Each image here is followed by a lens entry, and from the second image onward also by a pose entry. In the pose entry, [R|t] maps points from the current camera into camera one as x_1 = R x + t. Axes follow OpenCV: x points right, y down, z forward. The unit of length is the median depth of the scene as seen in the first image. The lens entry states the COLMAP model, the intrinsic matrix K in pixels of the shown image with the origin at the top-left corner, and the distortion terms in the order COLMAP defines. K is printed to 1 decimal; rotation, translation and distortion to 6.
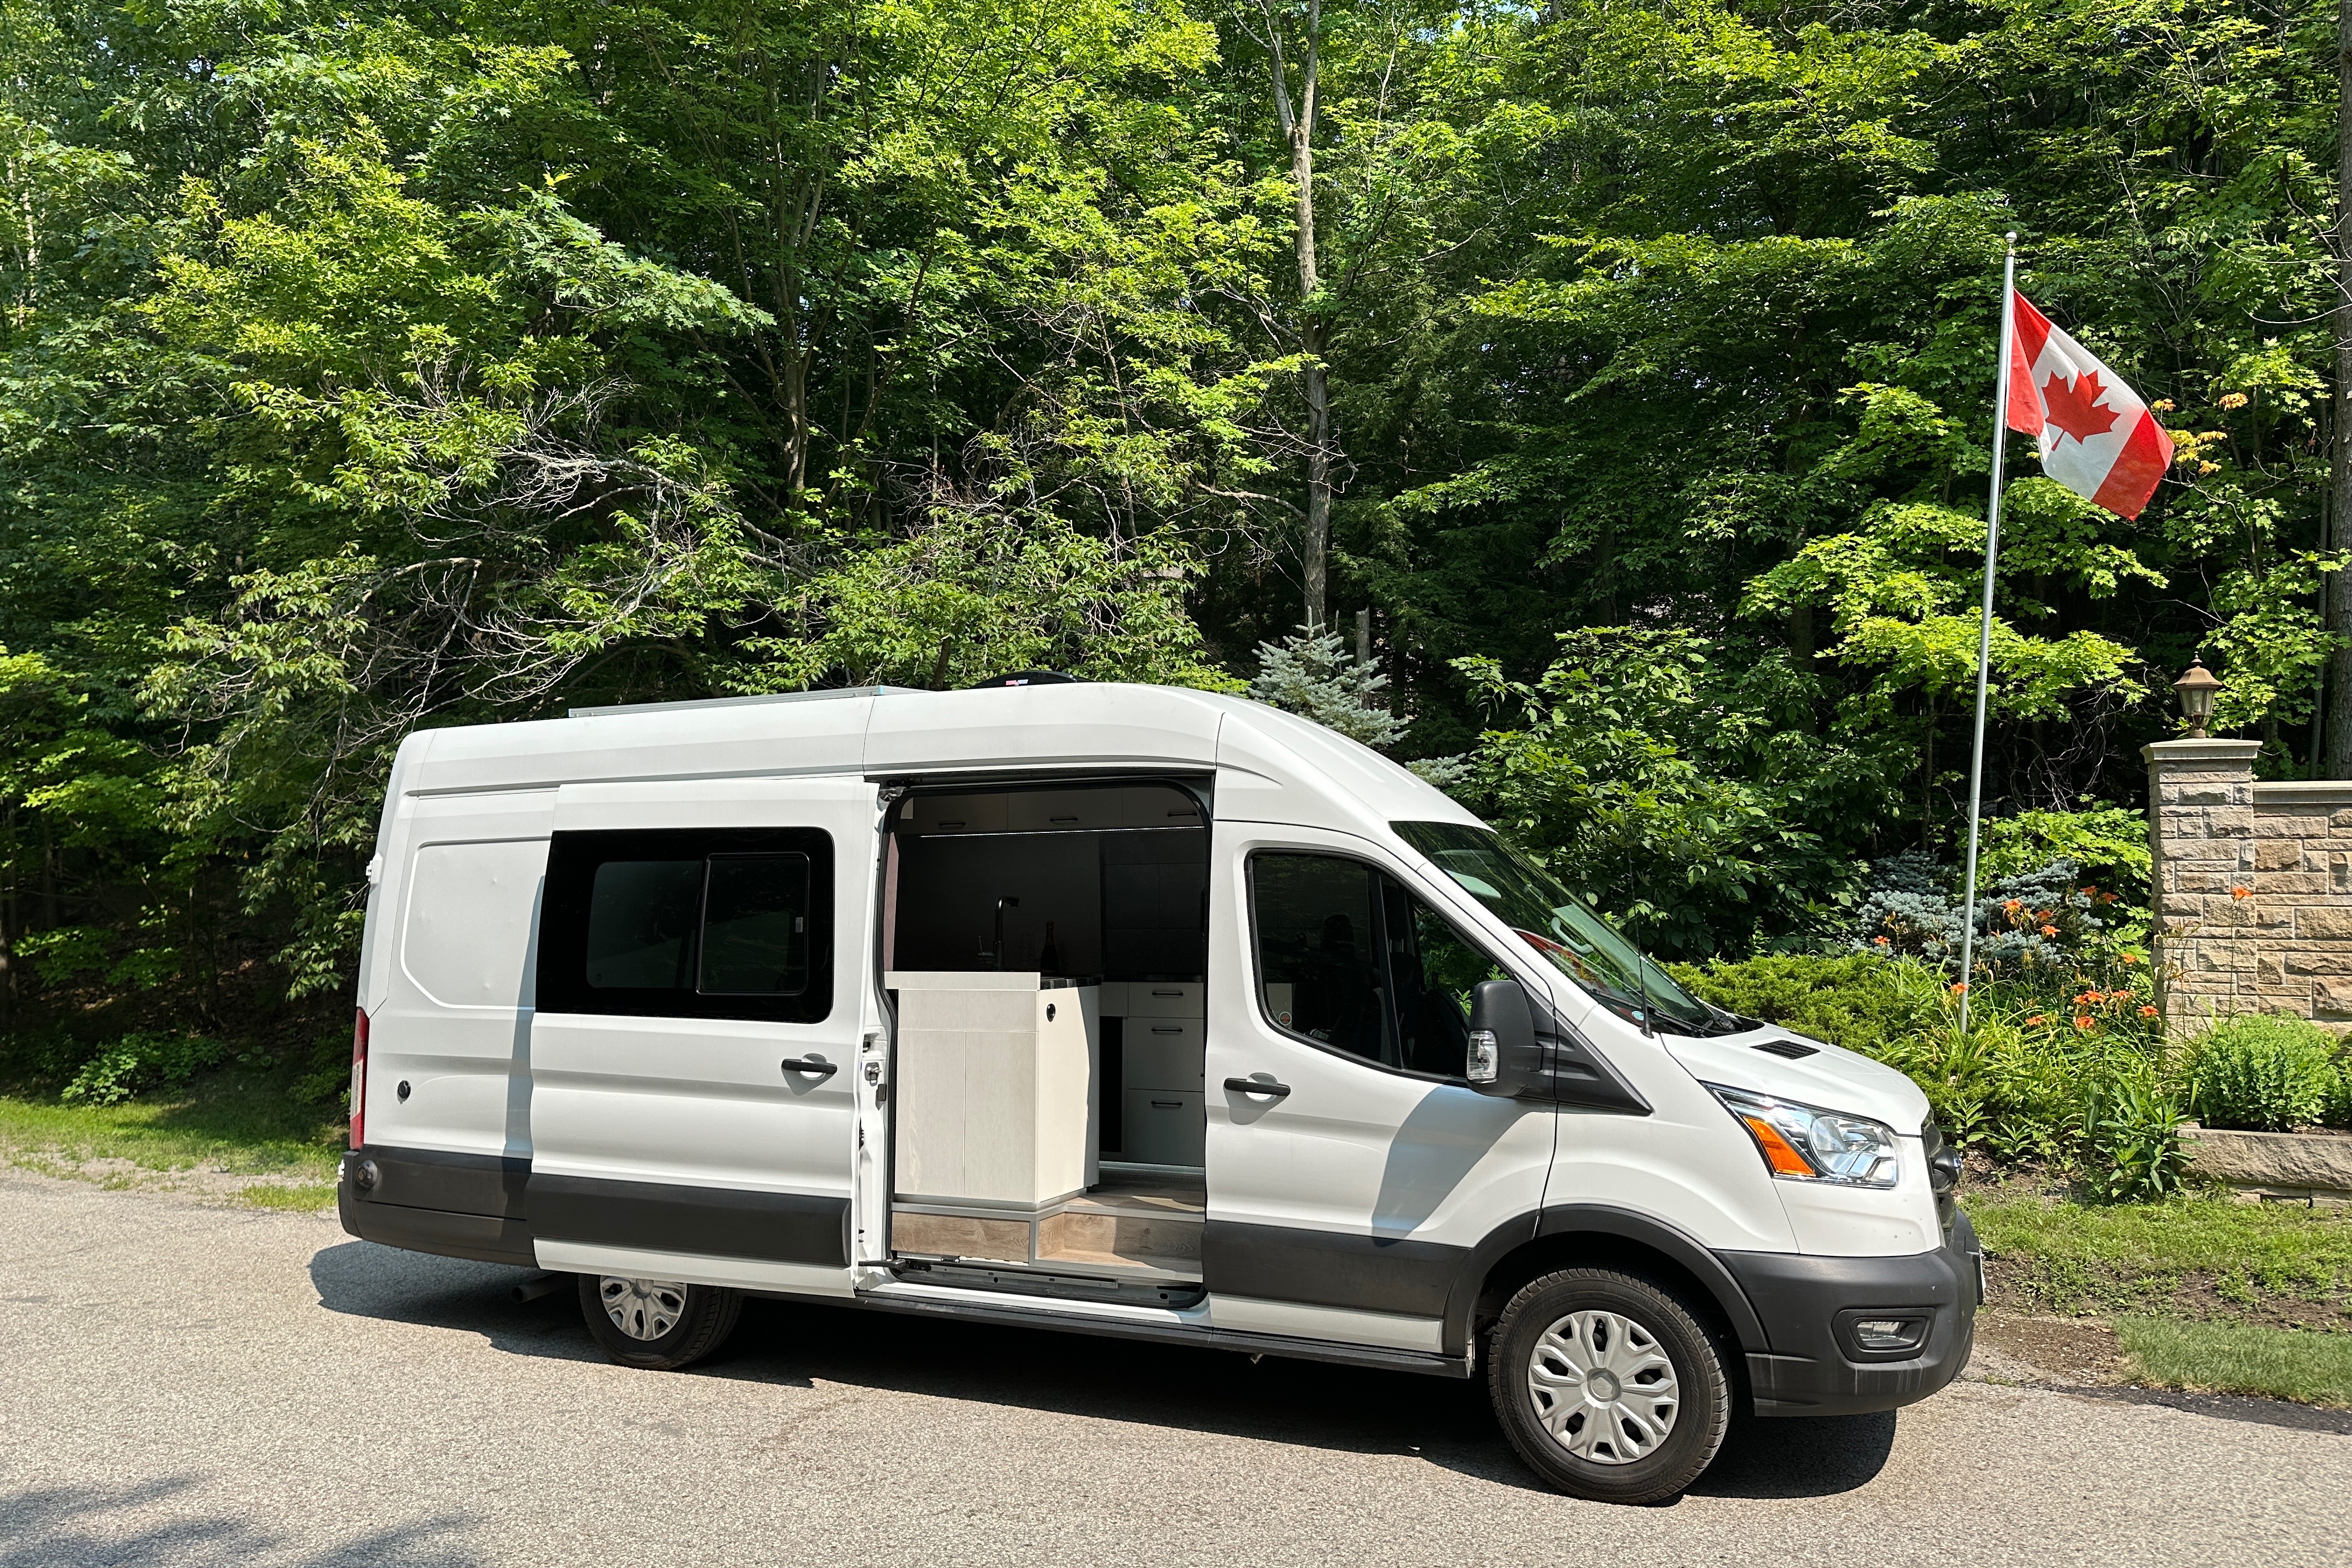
lens RADIAL K [[1610.9, 0, 1176.0], [0, 1610.9, 784.0], [0, 0, 1]] dist [0.000114, -0.001102]
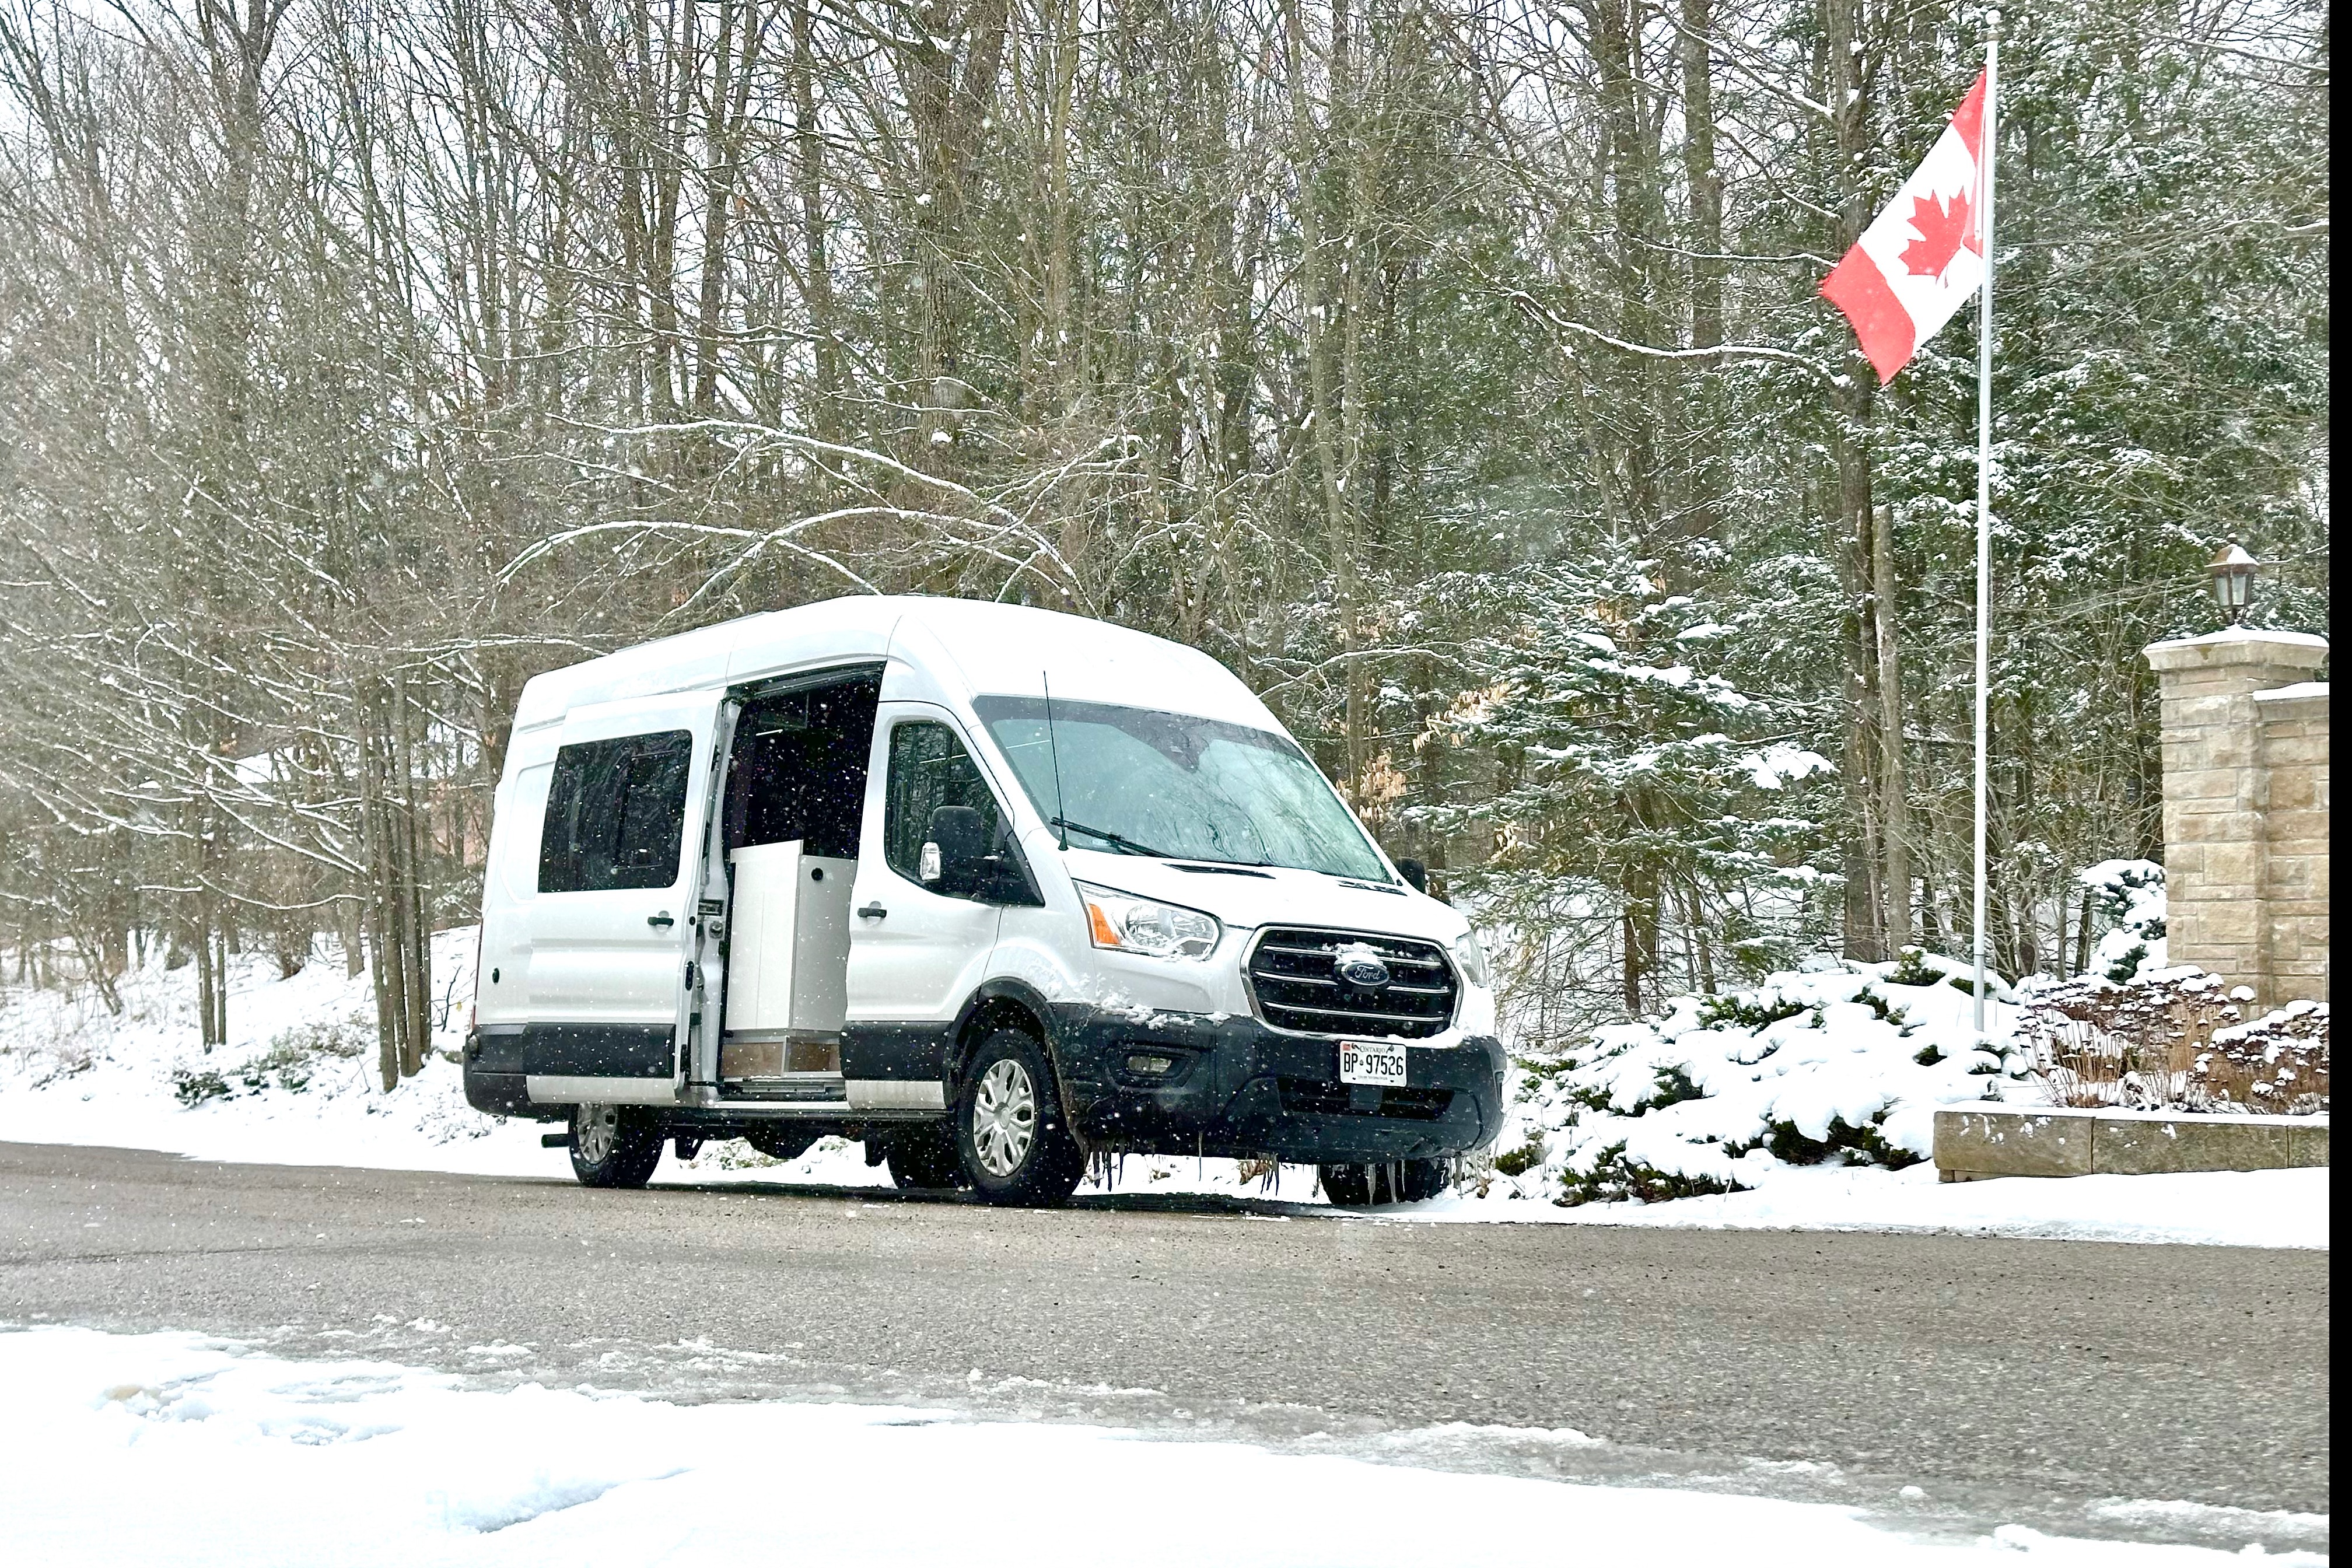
lens RADIAL K [[3344.3, 0, 1176.0], [0, 3344.3, 784.0], [0, 0, 1]] dist [0.033193, 0.038800]
pose [[0.836451, -0.028446, -0.547303, 1.502141], [0.000404, 0.998684, -0.051289, 0.201622], [0.548041, 0.042680, 0.835362, -0.927145]]
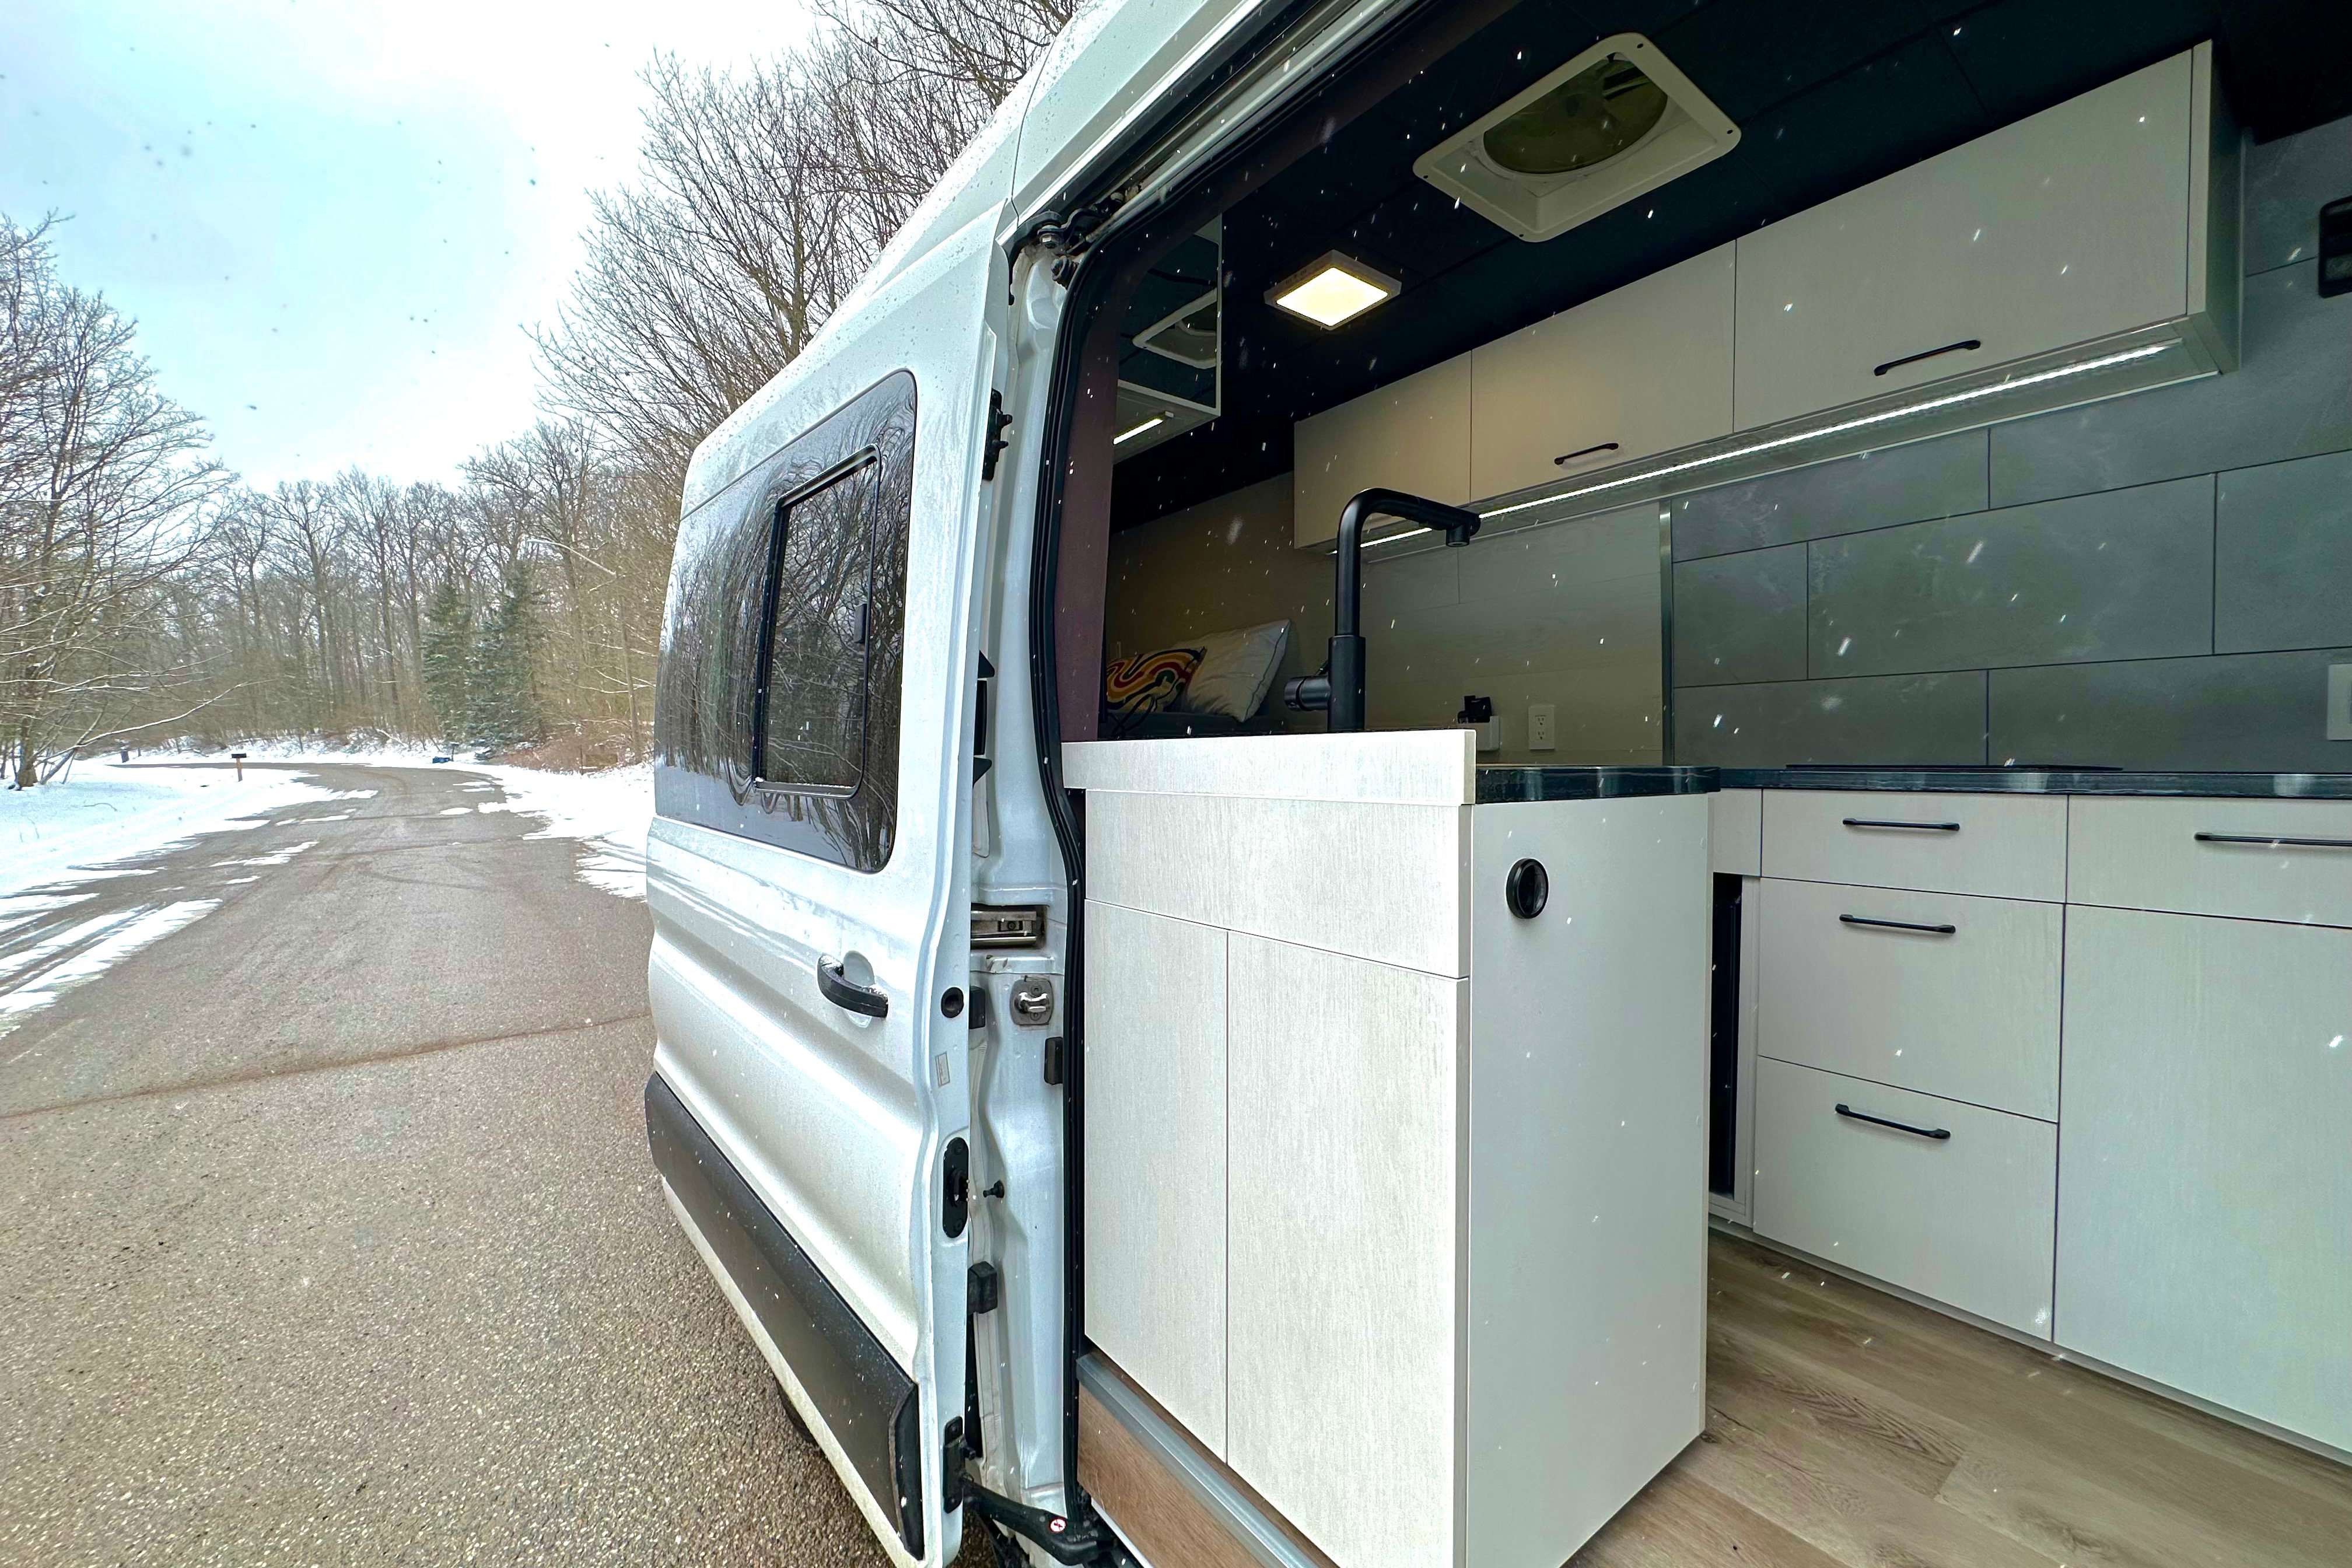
lens RADIAL K [[943.5, 0, 1176.0], [0, 943.5, 784.0], [0, 0, 1]] dist [-0.000648, -0.000018]
pose [[0.867585, 0.017159, -0.496992, -0.052460], [0.037616, 0.994277, 0.099993, 0.108281], [0.495864, -0.105447, 0.861975, 0.848148]]
